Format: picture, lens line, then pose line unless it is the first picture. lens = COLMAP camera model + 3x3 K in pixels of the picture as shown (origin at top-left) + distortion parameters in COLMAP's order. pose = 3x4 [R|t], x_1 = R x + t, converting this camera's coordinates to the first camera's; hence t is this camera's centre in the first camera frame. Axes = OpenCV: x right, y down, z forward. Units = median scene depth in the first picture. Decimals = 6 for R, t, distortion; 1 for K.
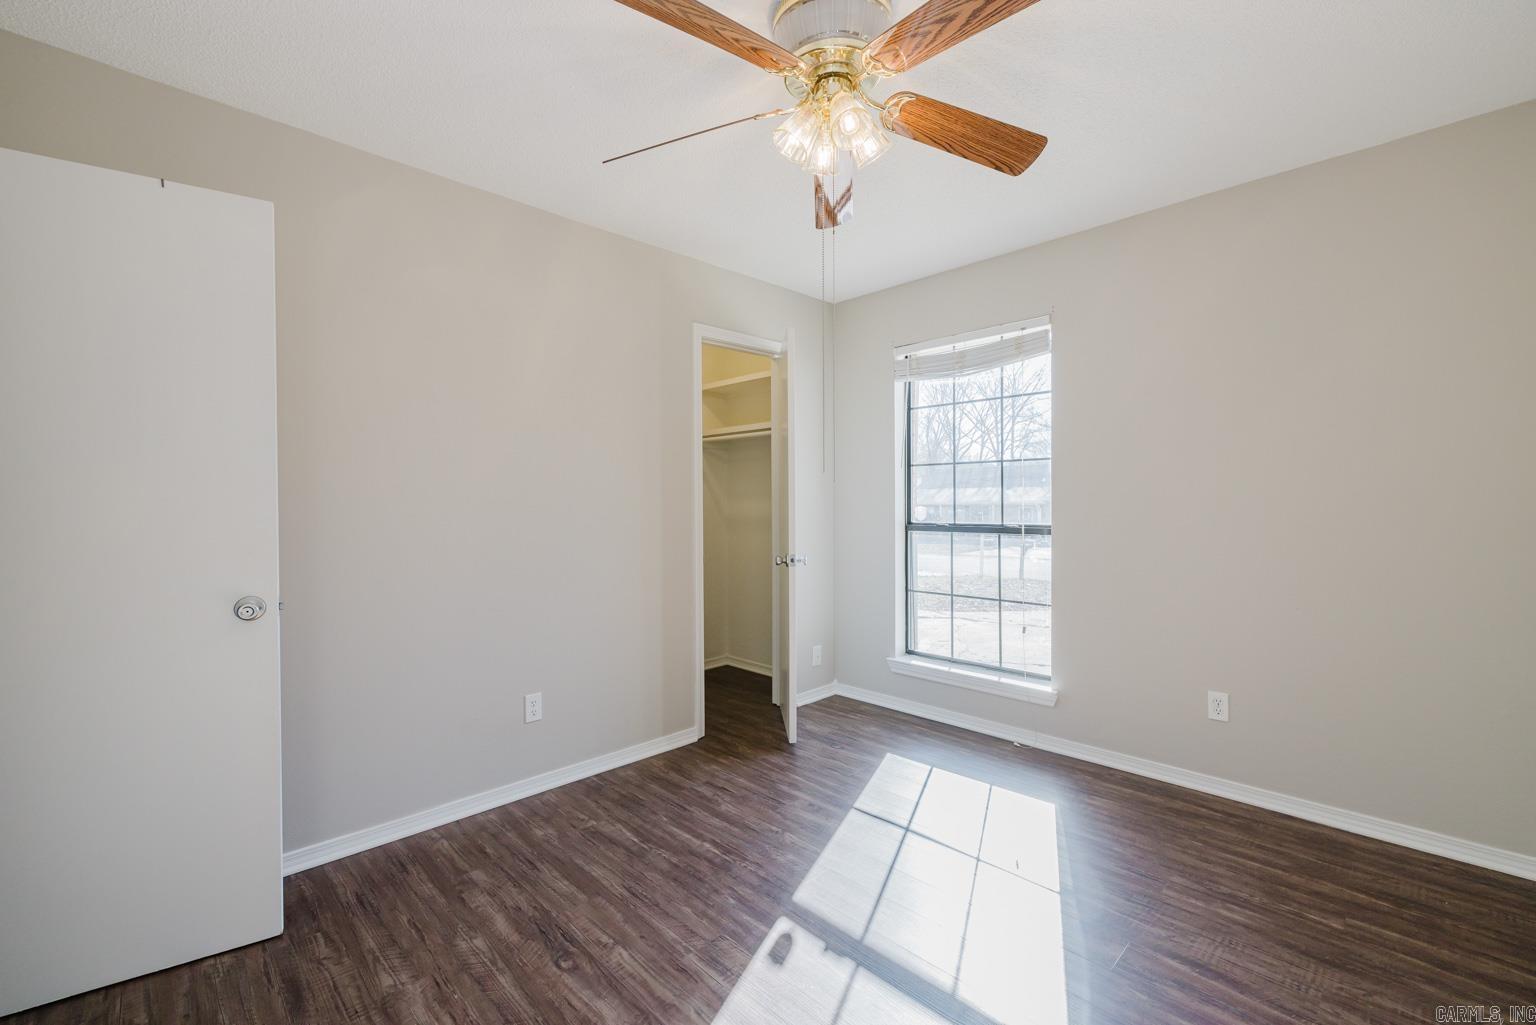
lens RADIAL K [[659.2, 0, 773.9], [0, 659.2, 513.4], [0, 0, 1]] dist [0.003779, 0.000346]
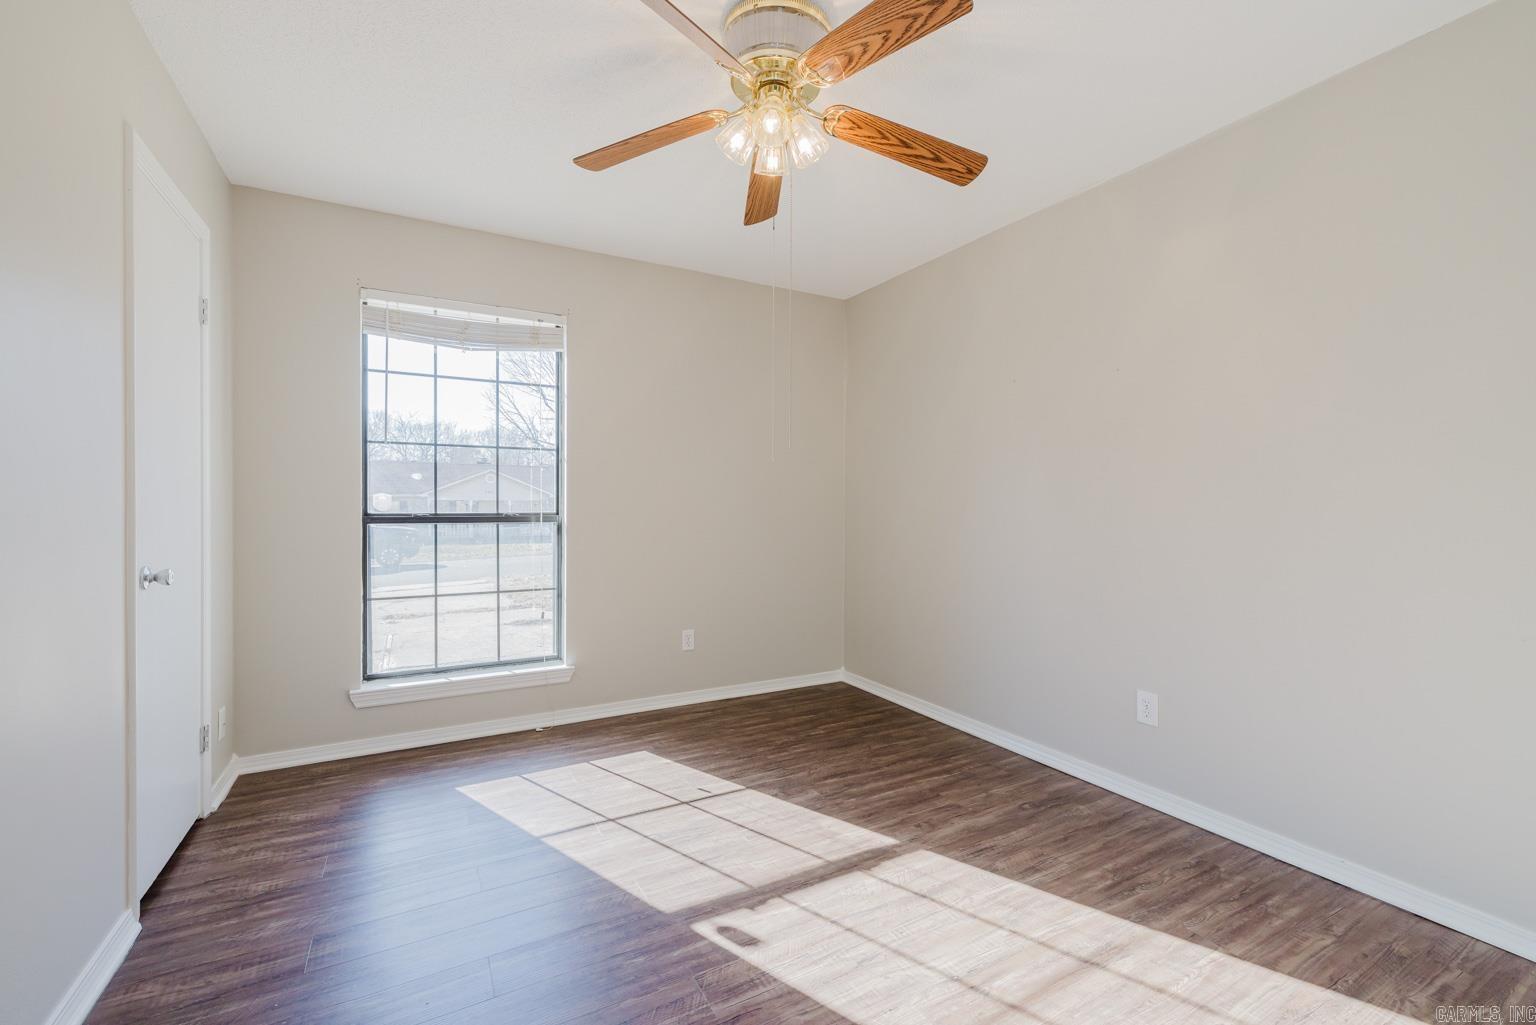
lens RADIAL K [[654.7, 0, 768.0], [0, 654.7, 512.5], [0, 0, 1]] dist [0.010364, 0.000146]
pose [[0.259651, -0.000976, 0.965702, -0.546586], [0.009999, 0.999949, -0.001678, 0.024052], [-0.965651, 0.010092, 0.259648, 0.423353]]
